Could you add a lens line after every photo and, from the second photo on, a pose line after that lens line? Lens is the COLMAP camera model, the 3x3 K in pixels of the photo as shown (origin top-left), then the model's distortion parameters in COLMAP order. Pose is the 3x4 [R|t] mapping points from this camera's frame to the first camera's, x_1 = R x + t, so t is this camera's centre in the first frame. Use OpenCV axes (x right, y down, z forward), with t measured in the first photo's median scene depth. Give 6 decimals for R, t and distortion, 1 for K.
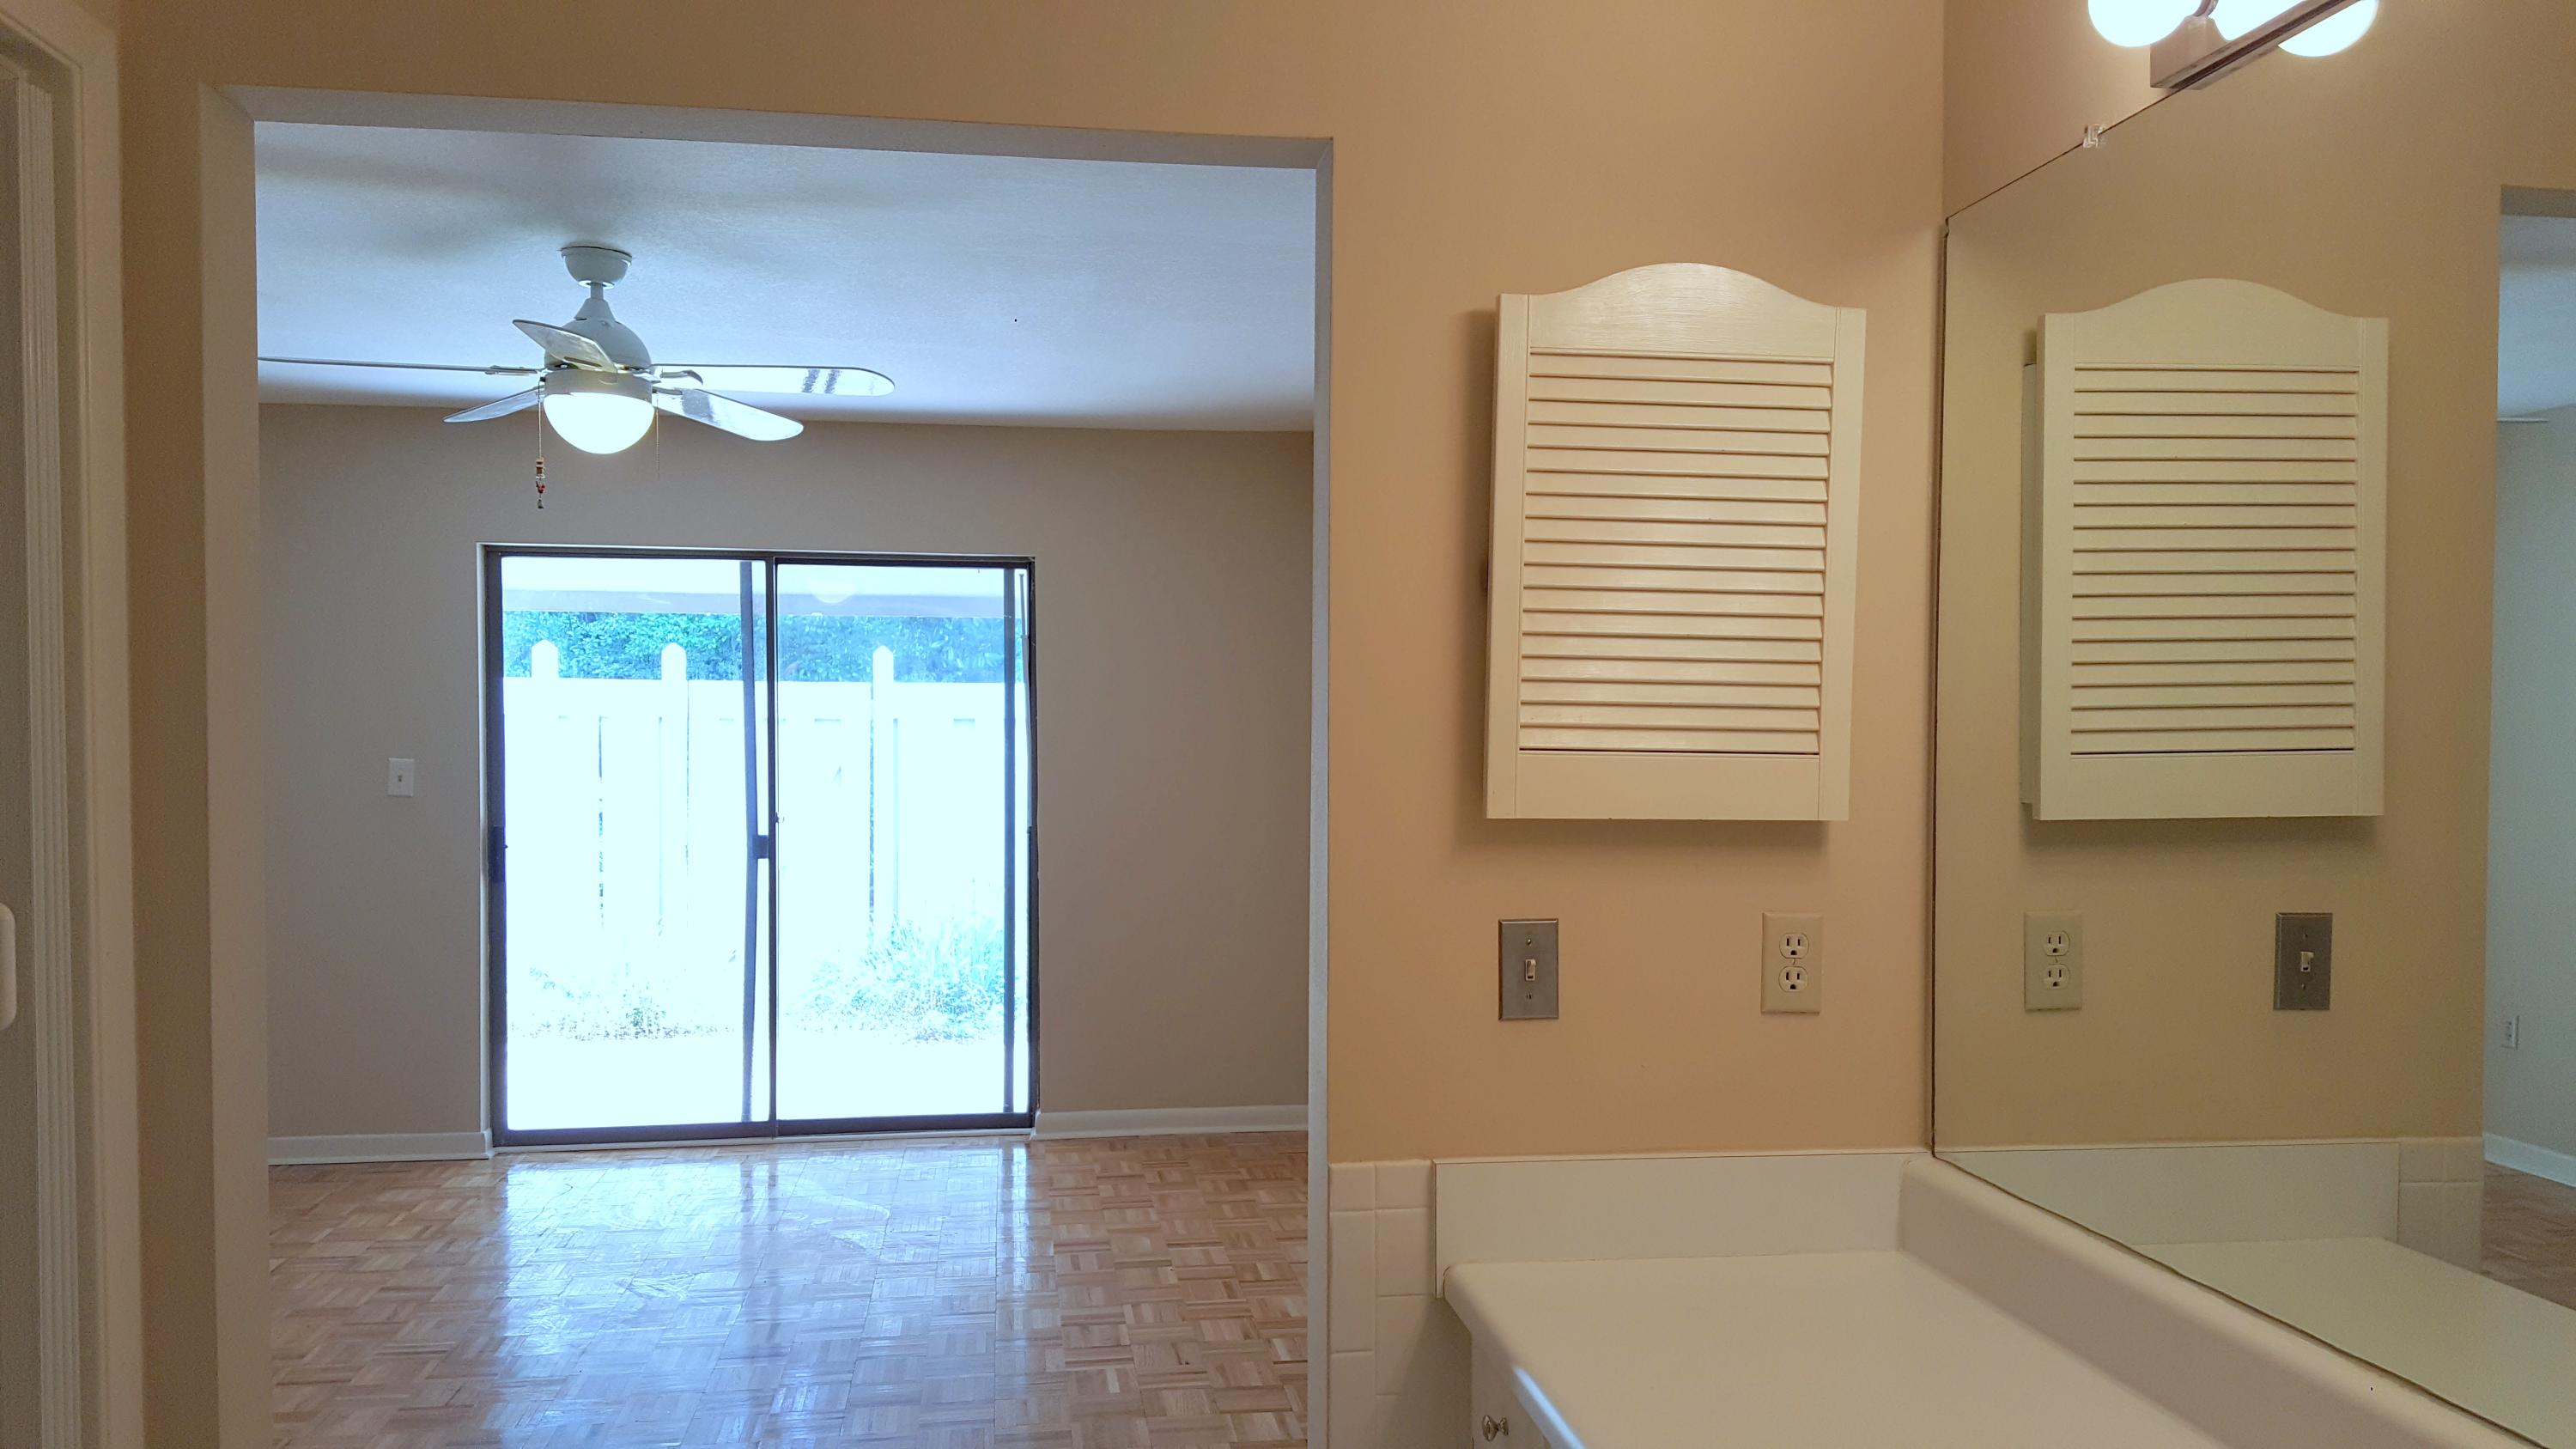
lens RADIAL K [[1901.0, 0, 1283.0], [0, 1901.0, 783.8], [0, 0, 1]] dist [0.144094, -0.217082]
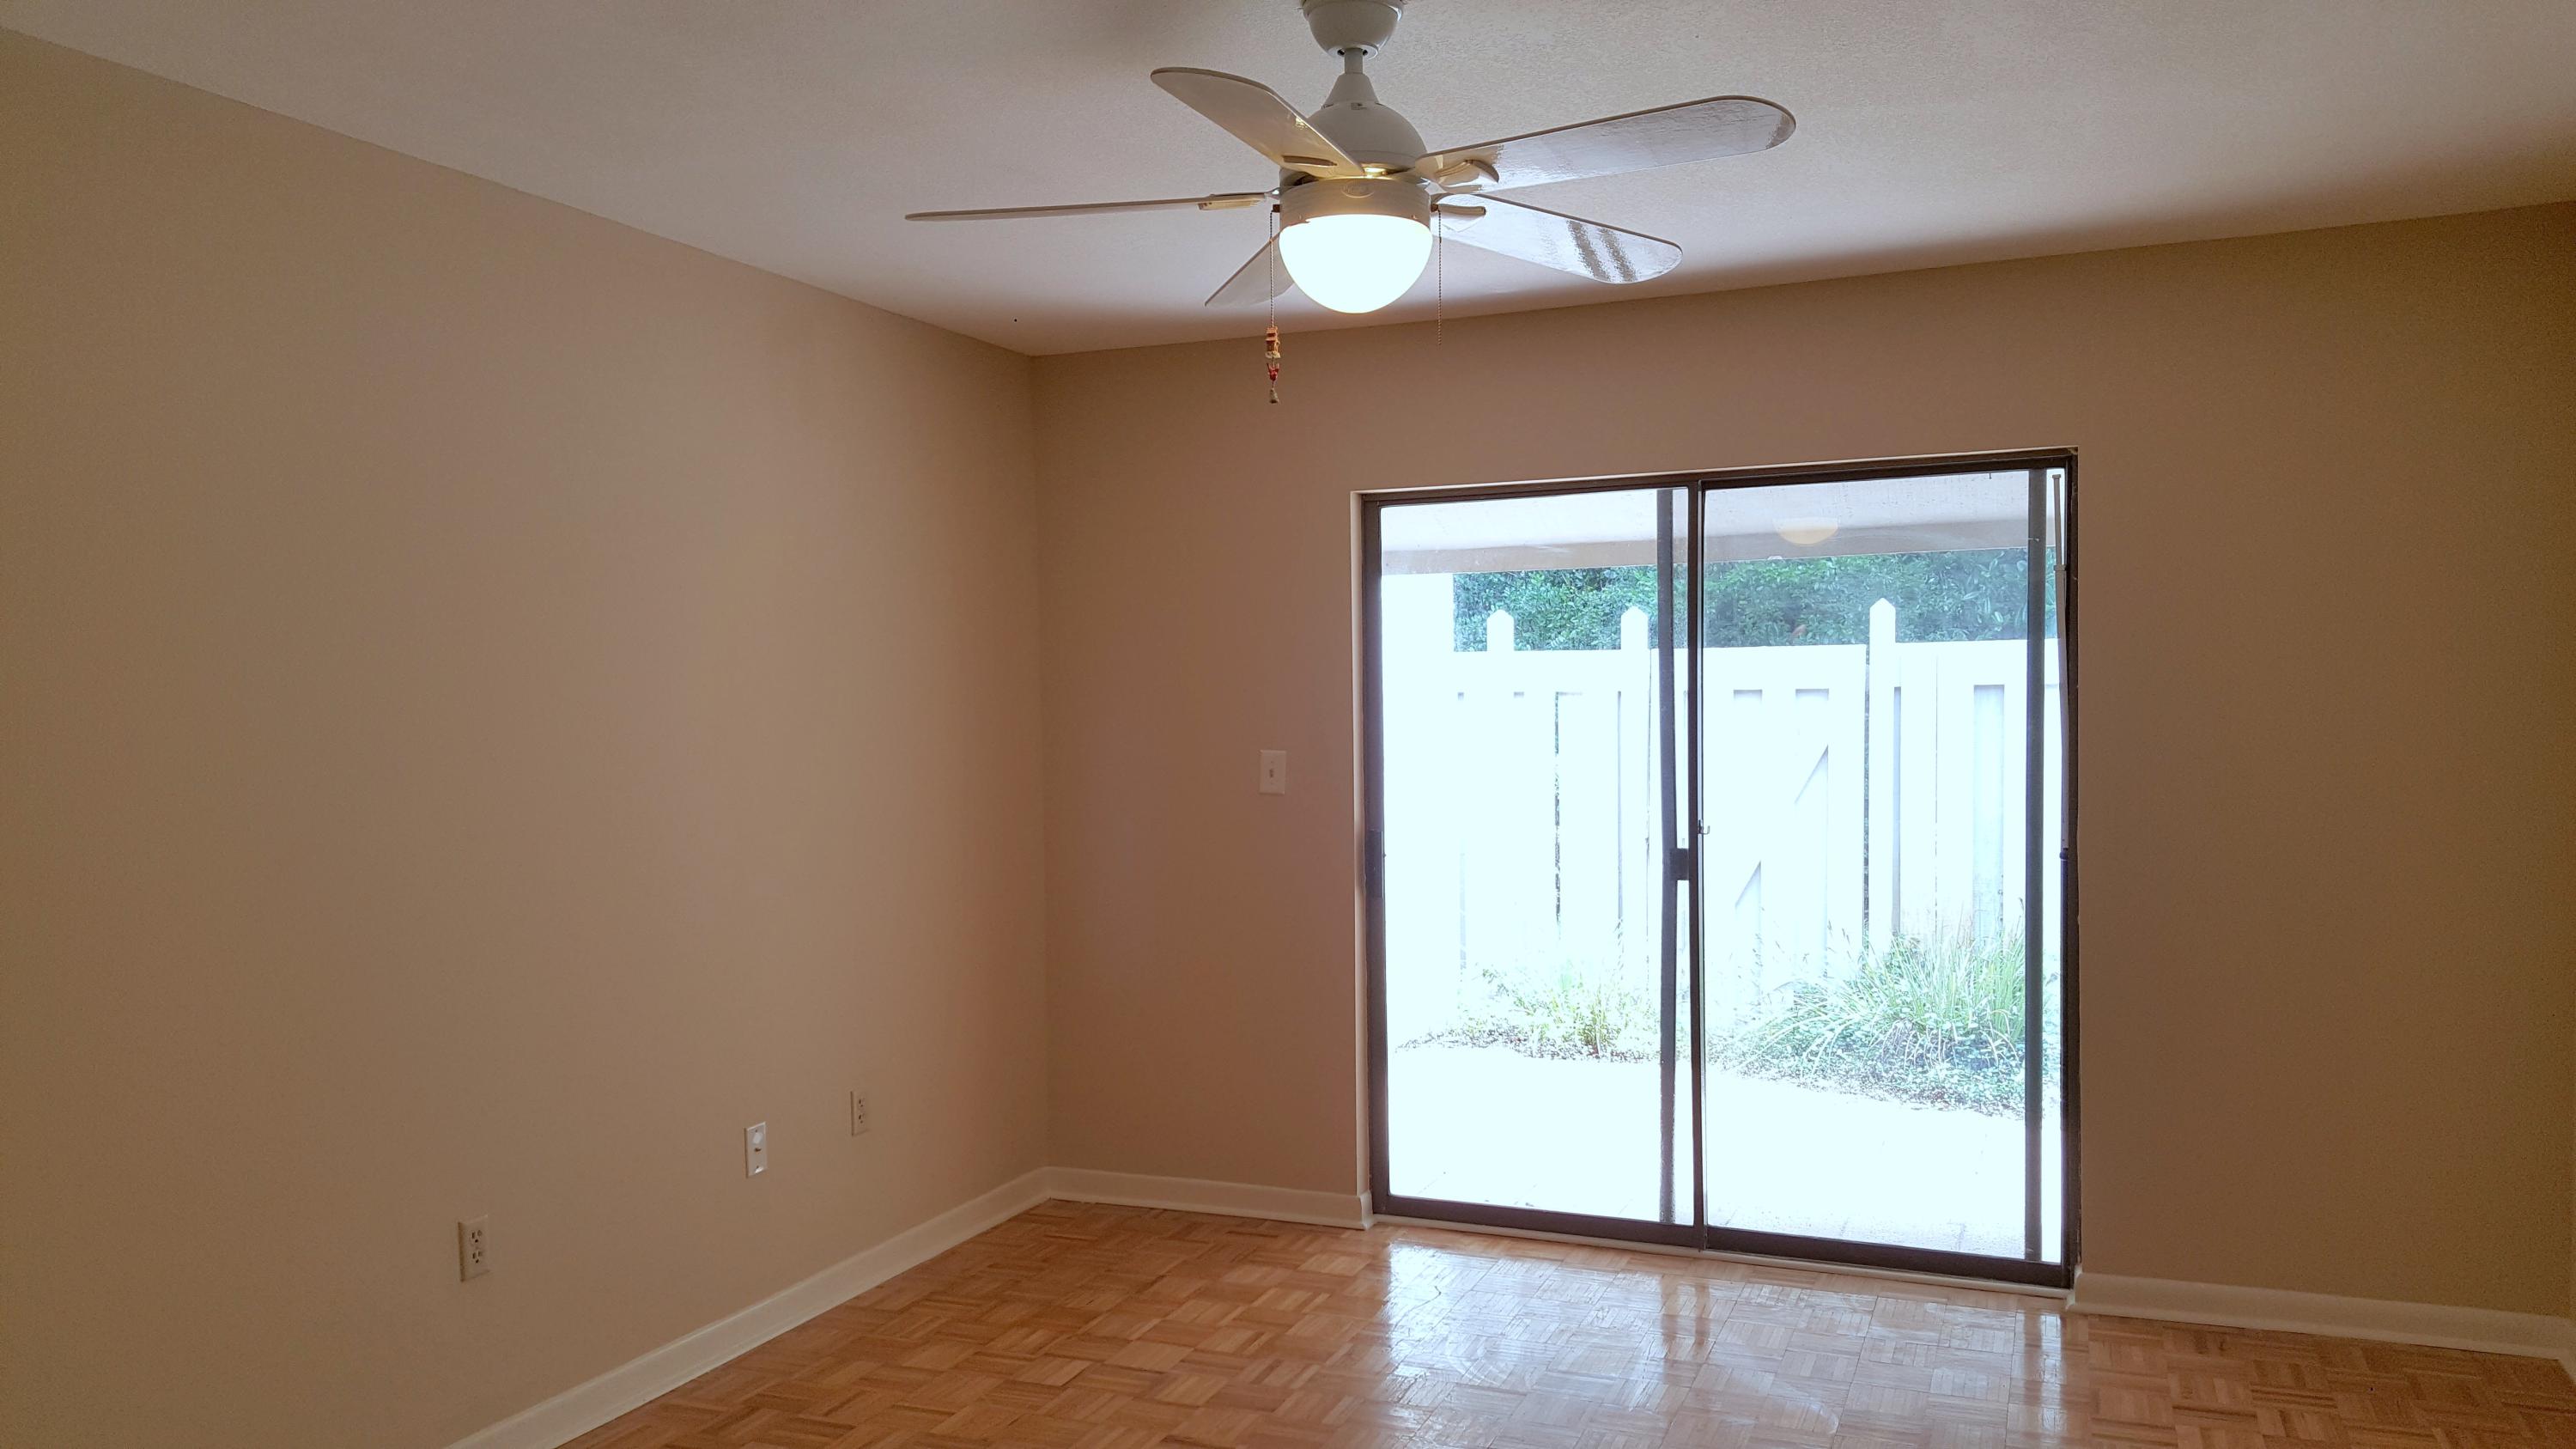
lens RADIAL K [[1901.0, 0, 1283.0], [0, 1901.0, 783.8], [0, 0, 1]] dist [0.144094, -0.217082]
pose [[0.862353, 0.010541, -0.506198, -0.024720], [-0.001357, 0.999828, 0.018509, -0.013150], [0.506305, -0.015274, 0.862219, 0.268097]]
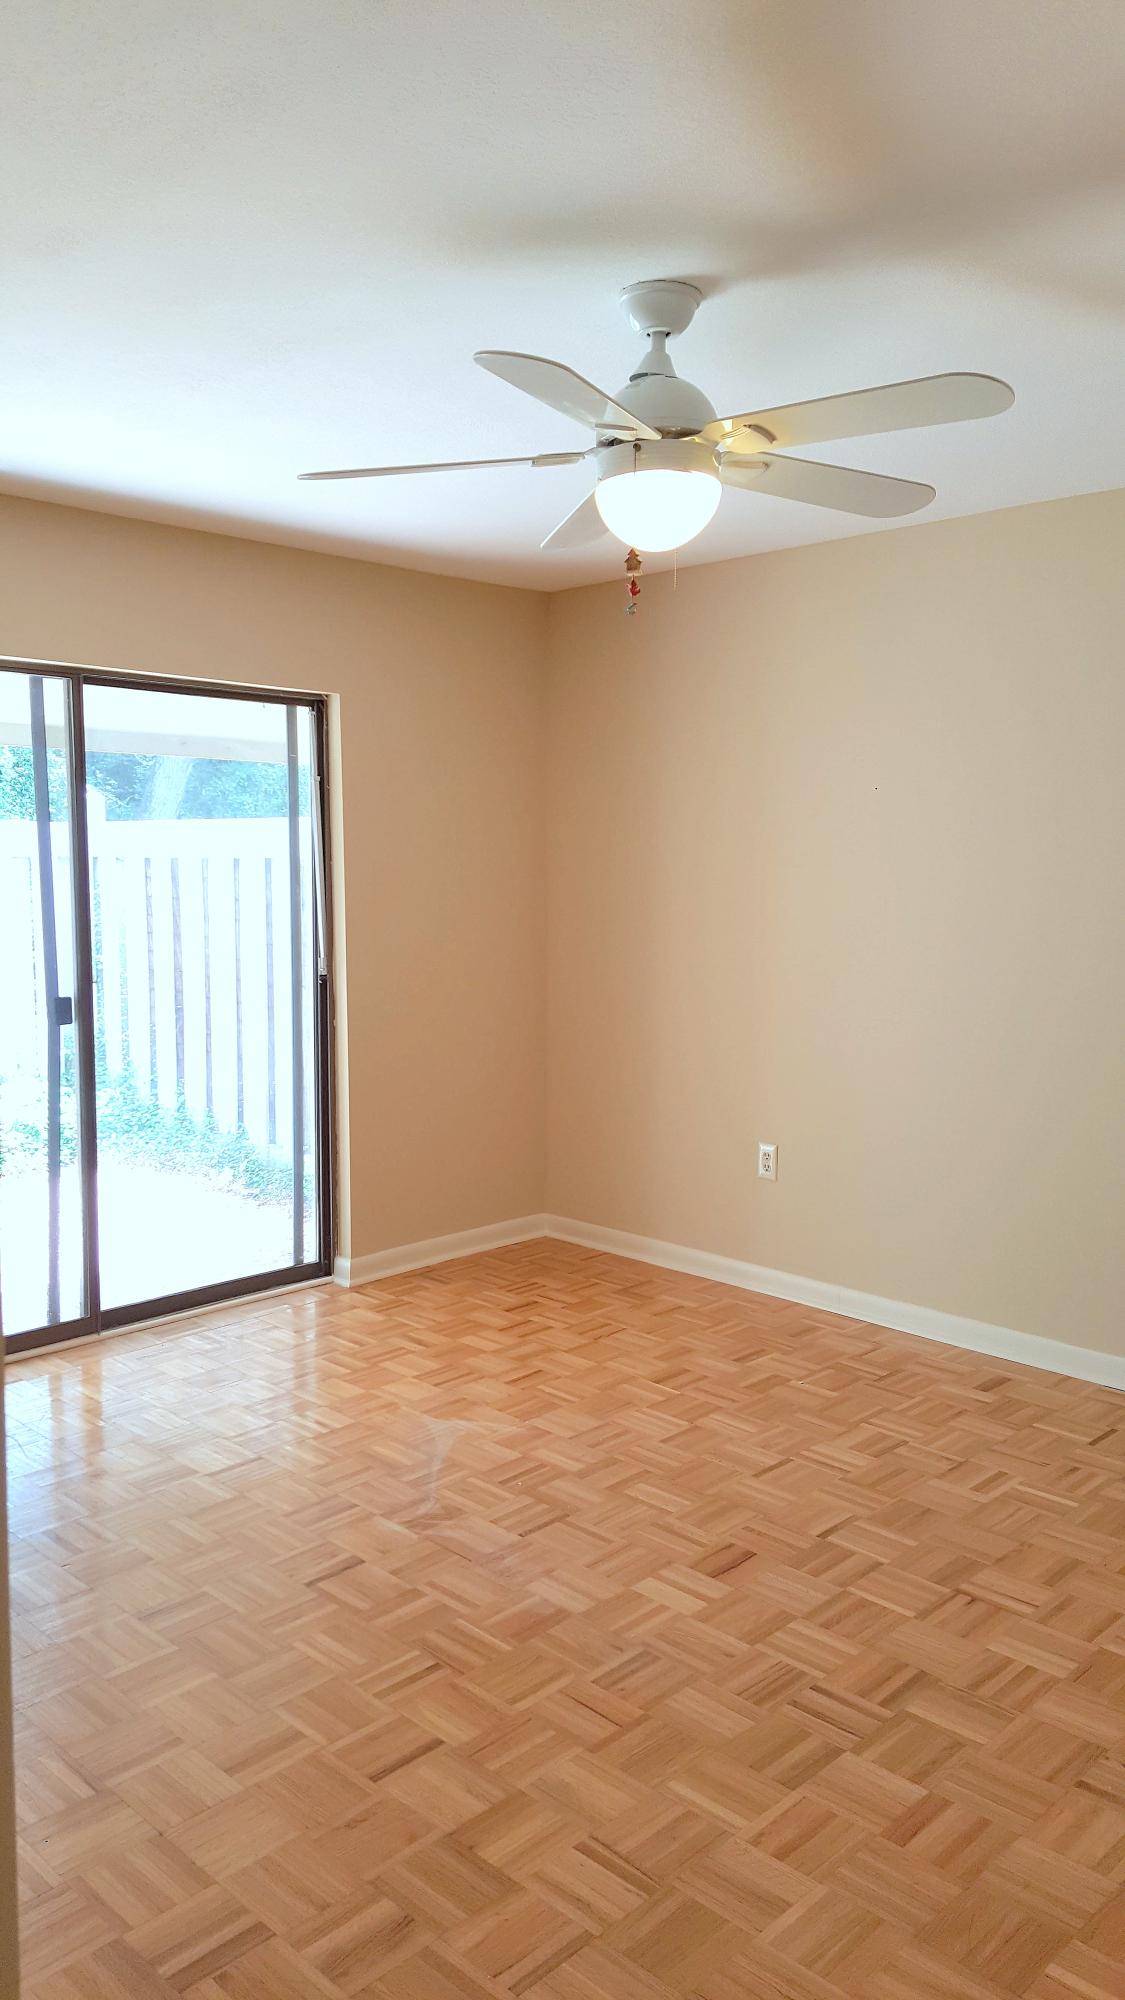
lens RADIAL K [[1499.3, 0, 562.5], [0, 1499.3, 1000.0], [0, 0, 1]] dist [0.113795, -0.000539]
pose [[0.791849, -0.056364, 0.608111, -0.512954], [0.010959, 0.996883, 0.078127, -0.023720], [-0.610619, -0.055200, 0.789998, 0.317959]]
